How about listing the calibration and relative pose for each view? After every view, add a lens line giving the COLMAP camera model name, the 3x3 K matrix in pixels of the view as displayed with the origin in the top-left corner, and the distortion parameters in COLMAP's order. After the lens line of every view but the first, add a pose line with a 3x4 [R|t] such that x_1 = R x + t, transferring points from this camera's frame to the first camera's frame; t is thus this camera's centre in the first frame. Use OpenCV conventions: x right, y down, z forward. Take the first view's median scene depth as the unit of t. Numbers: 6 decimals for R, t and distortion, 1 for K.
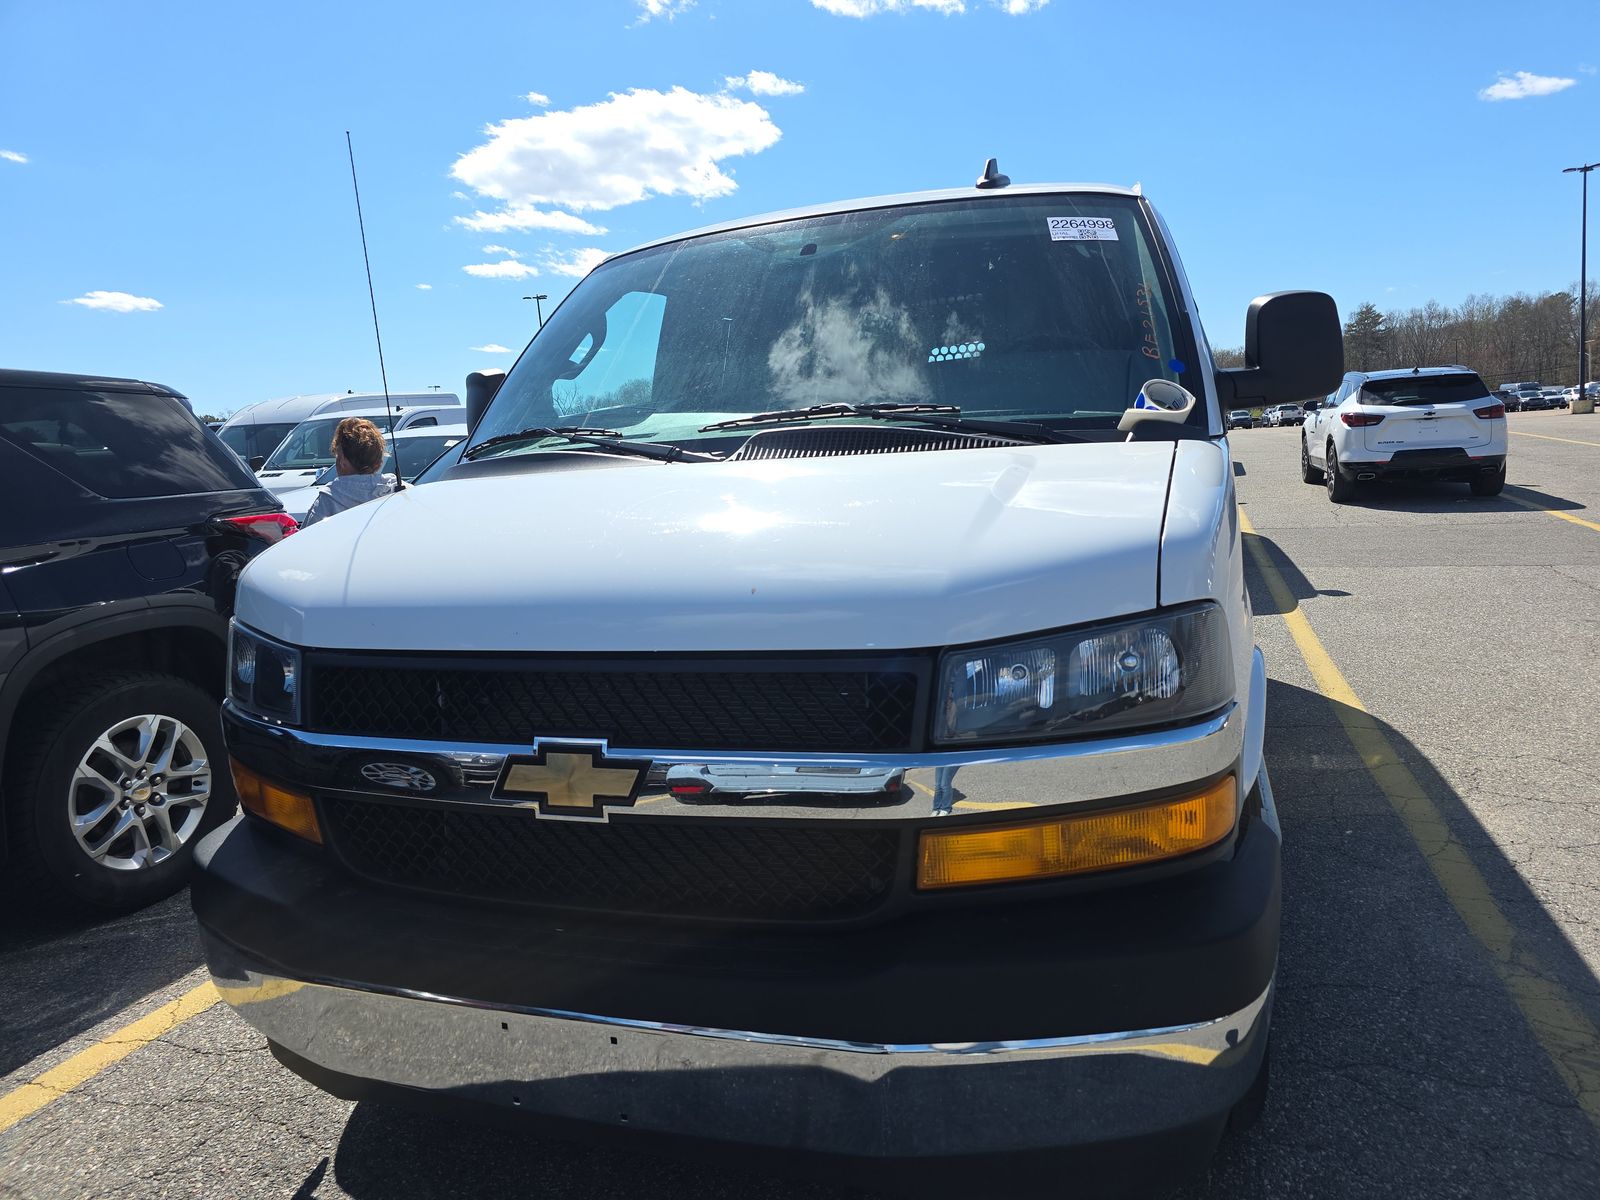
lens RADIAL K [[1074.9, 0, 800.0], [0, 1074.9, 600.0], [0, 0, 1]] dist [0.050570, -0.016361]
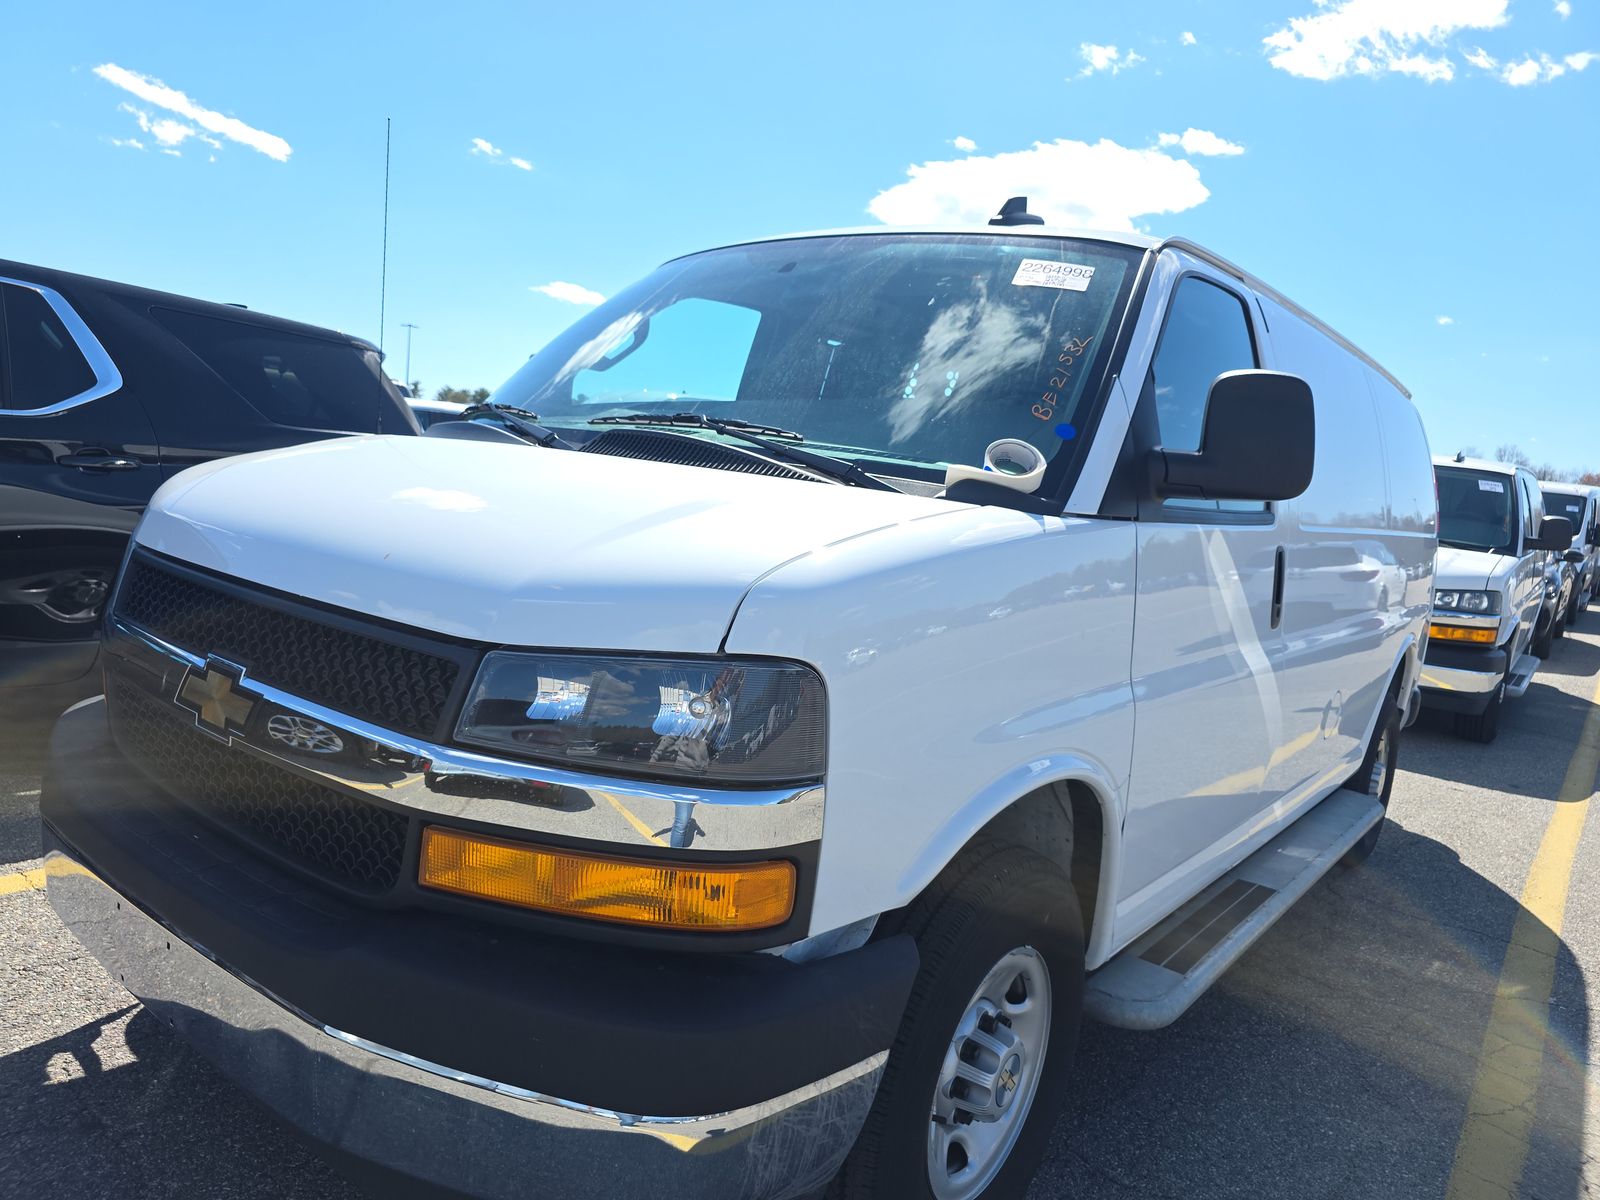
lens RADIAL K [[1076.6, 0, 800.0], [0, 1076.6, 600.0], [0, 0, 1]] dist [0.061958, -0.041303]
pose [[0.928732, 0.201944, -0.310925, 0.386221], [-0.213830, 0.976862, -0.004245, -0.027763], [0.302874, 0.070428, 0.950425, 0.090987]]
